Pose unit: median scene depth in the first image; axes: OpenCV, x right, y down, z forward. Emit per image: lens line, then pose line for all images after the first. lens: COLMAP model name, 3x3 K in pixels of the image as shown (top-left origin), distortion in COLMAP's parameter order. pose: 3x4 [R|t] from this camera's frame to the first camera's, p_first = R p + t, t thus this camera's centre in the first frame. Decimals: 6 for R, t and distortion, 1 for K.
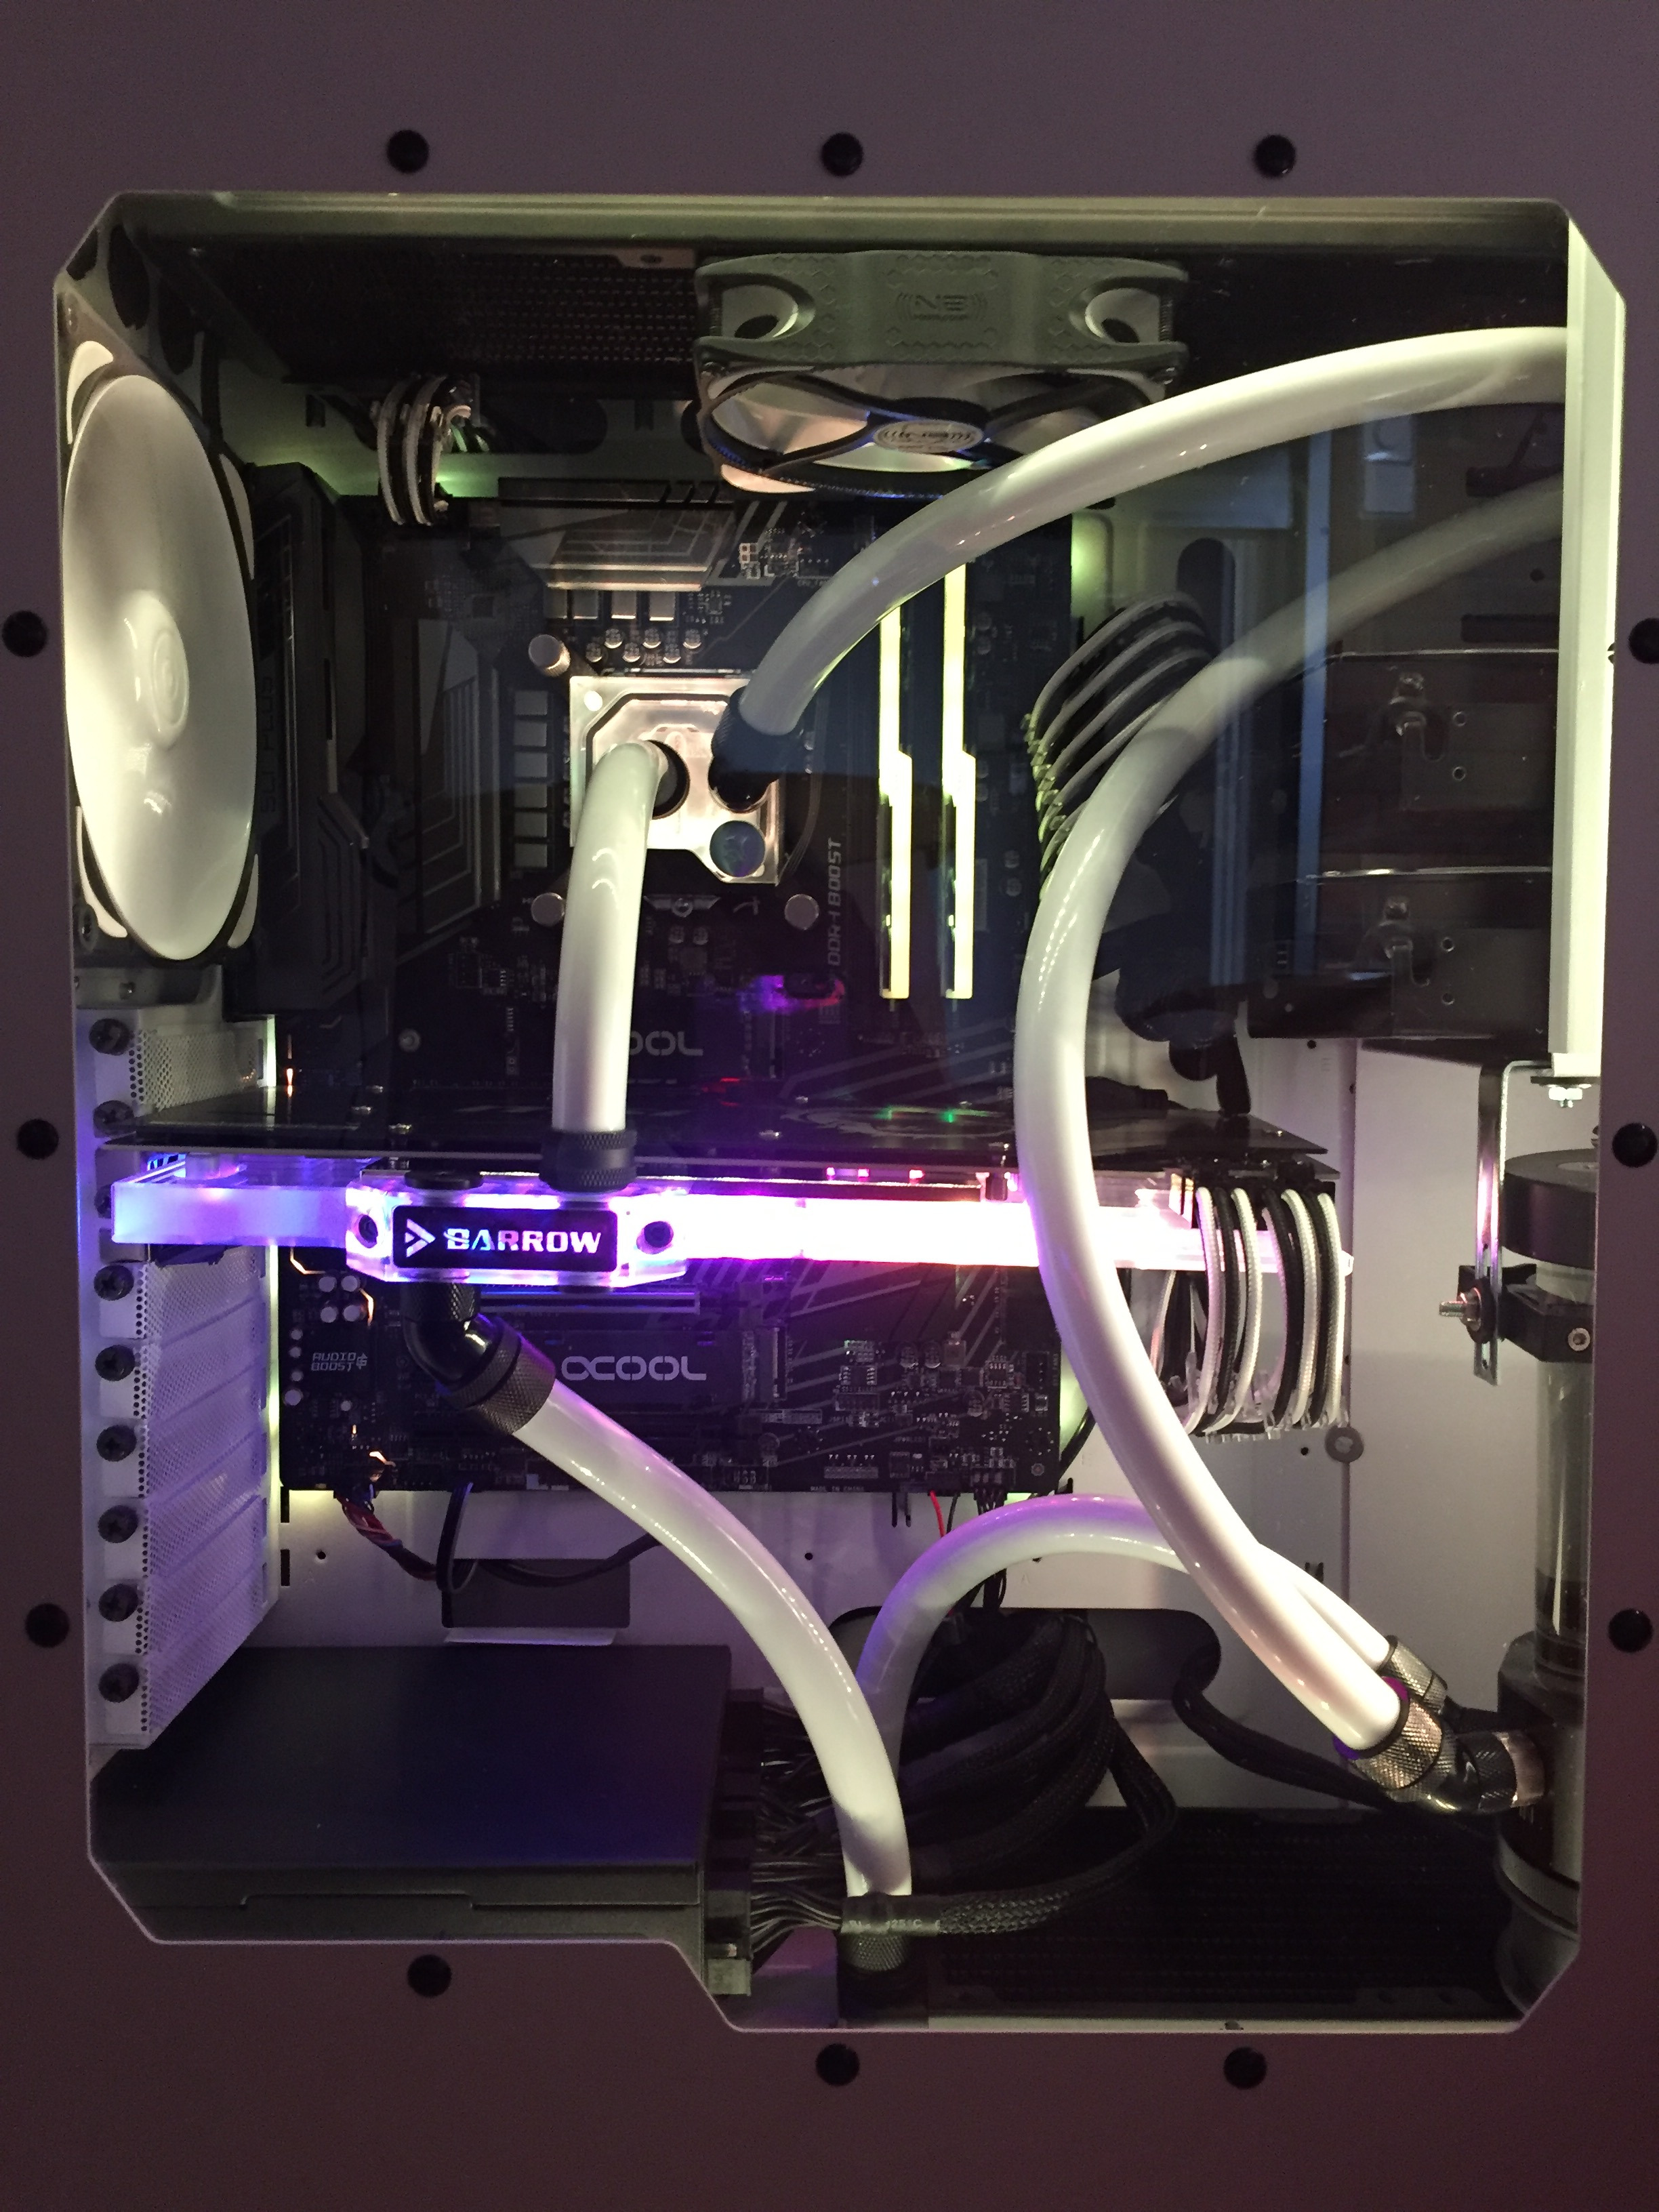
lens RADIAL K [[1913.4, 0, 829.5], [0, 1913.4, 1106.0], [0, 0, 1]] dist [0.061105, -0.070841]
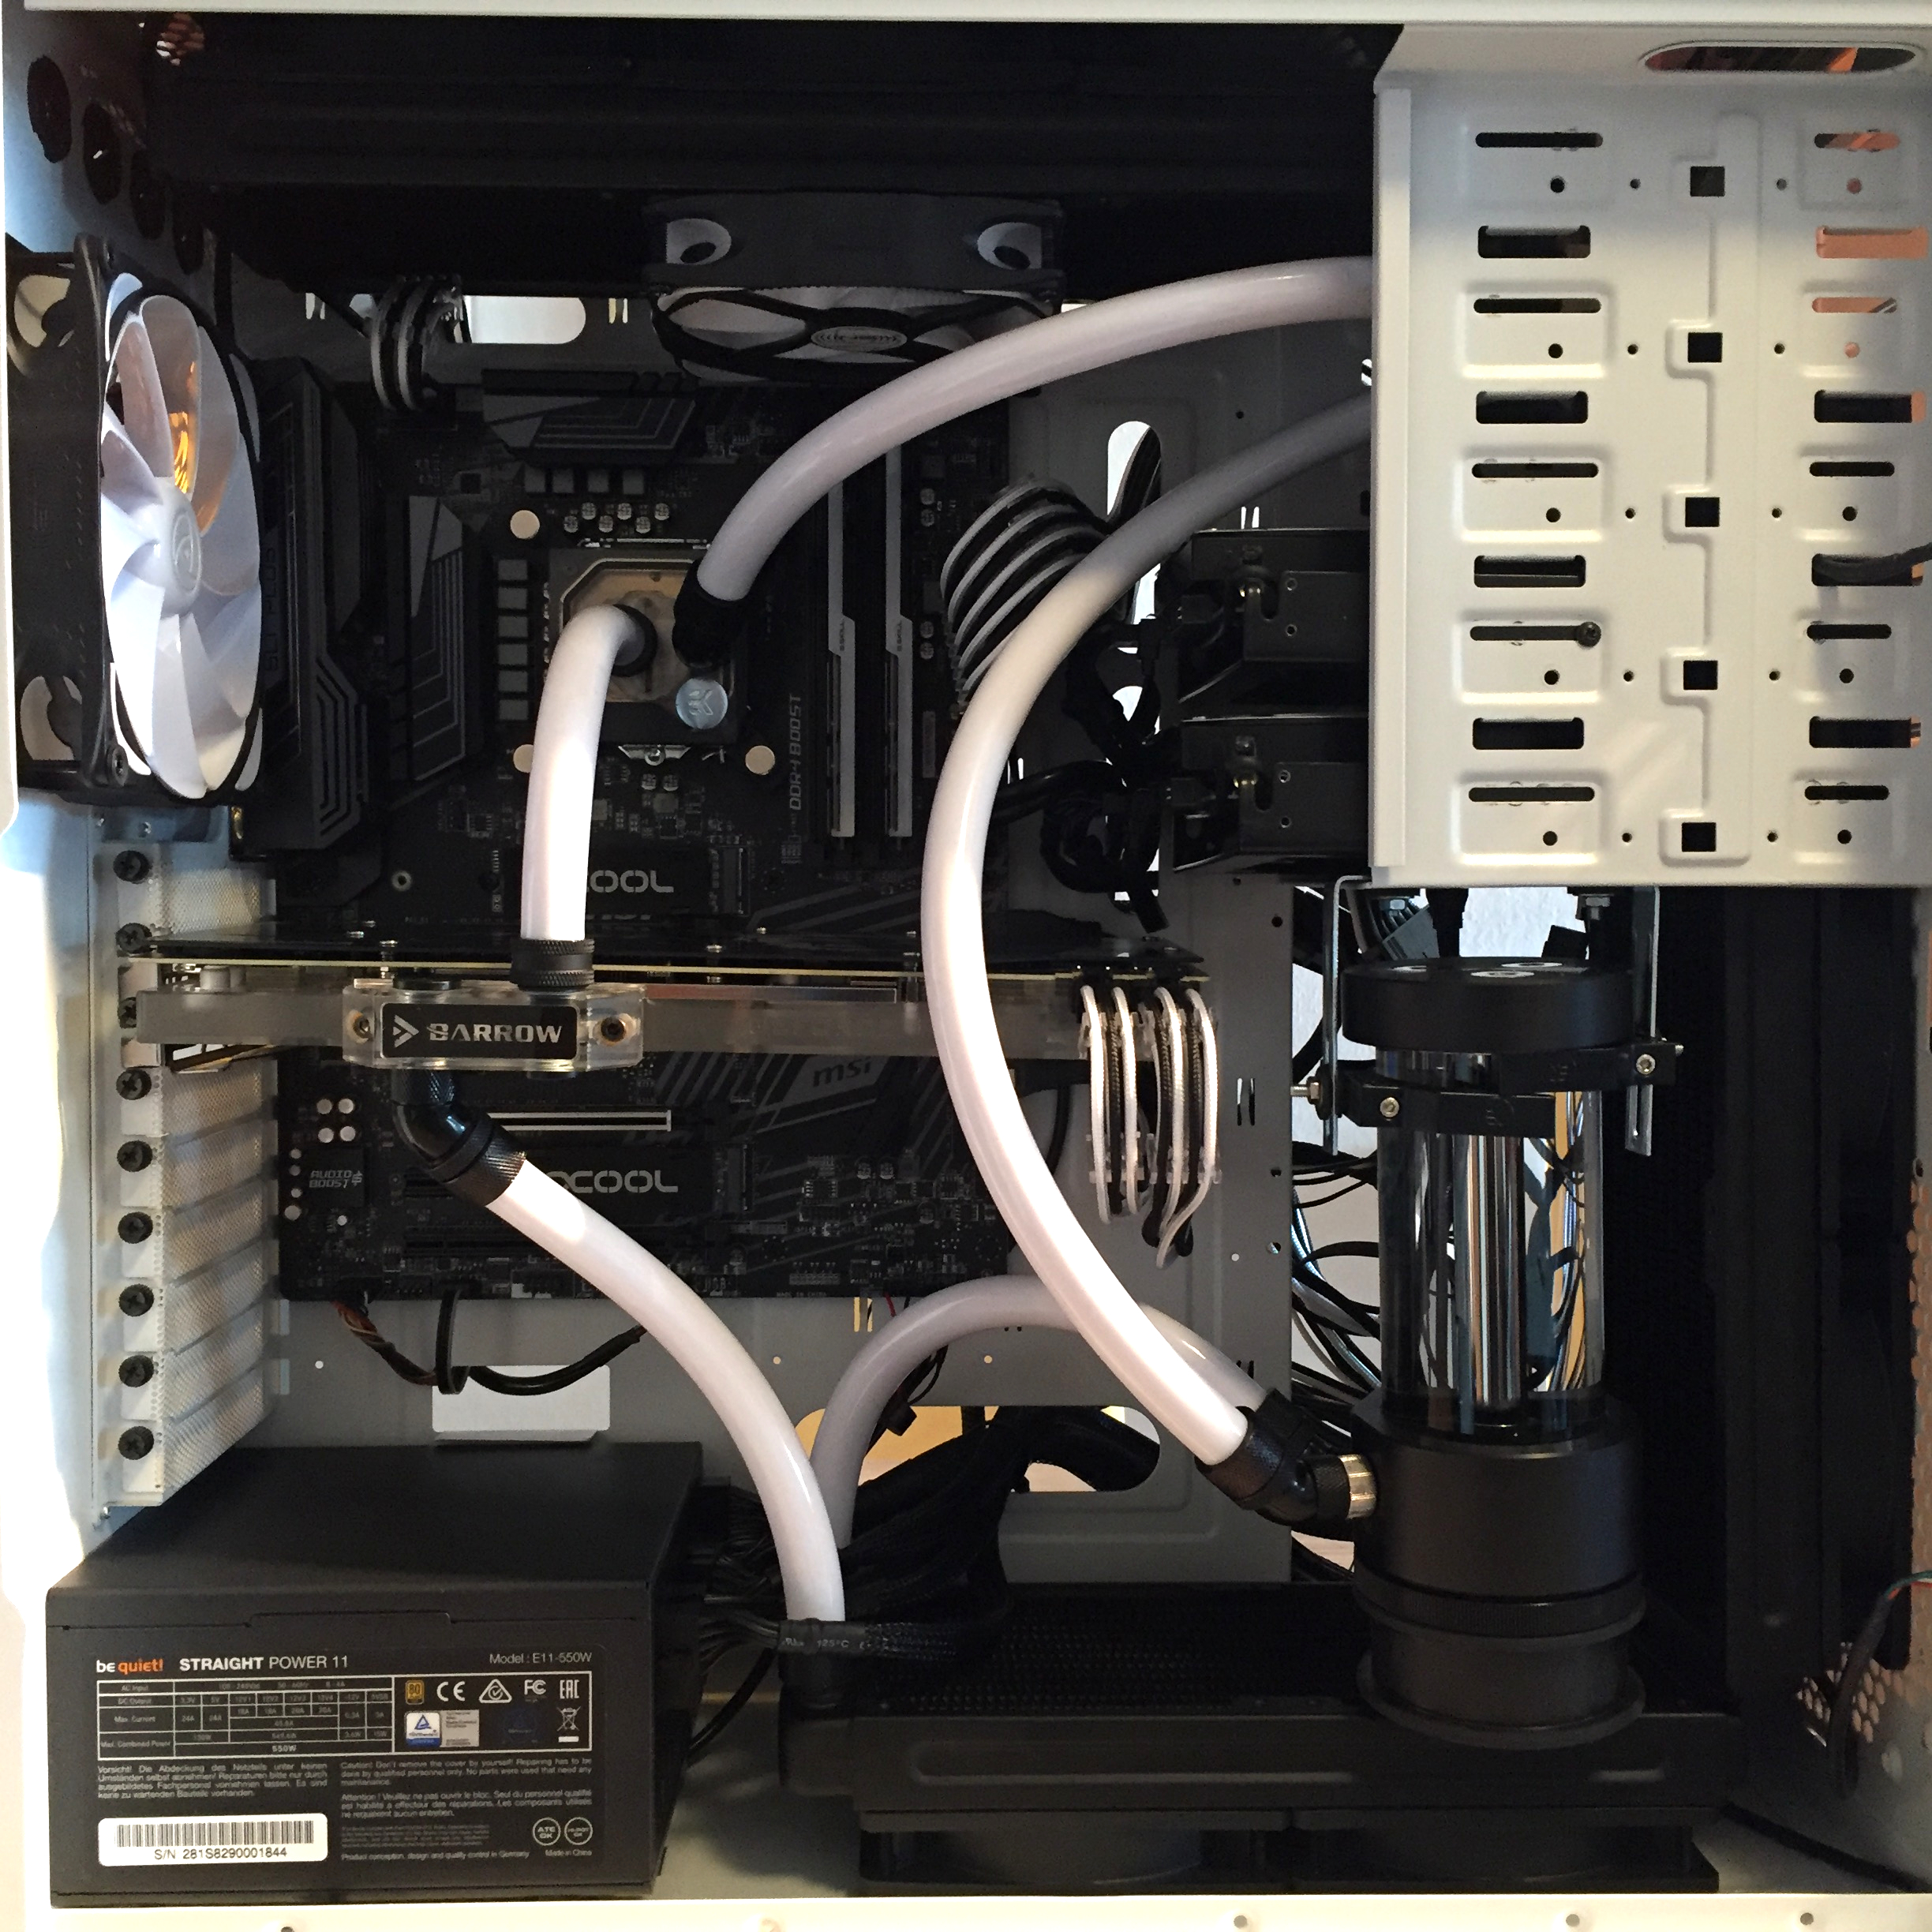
lens RADIAL K [[2243.4, 0, 963.1], [0, 2243.4, 954.2], [0, 0, 1]] dist [0.068220, -0.017608]
pose [[0.999764, -0.006756, 0.020637, 0.074730], [0.007420, 0.999451, -0.032281, 0.053305], [-0.020407, 0.032426, 0.999266, -0.288870]]
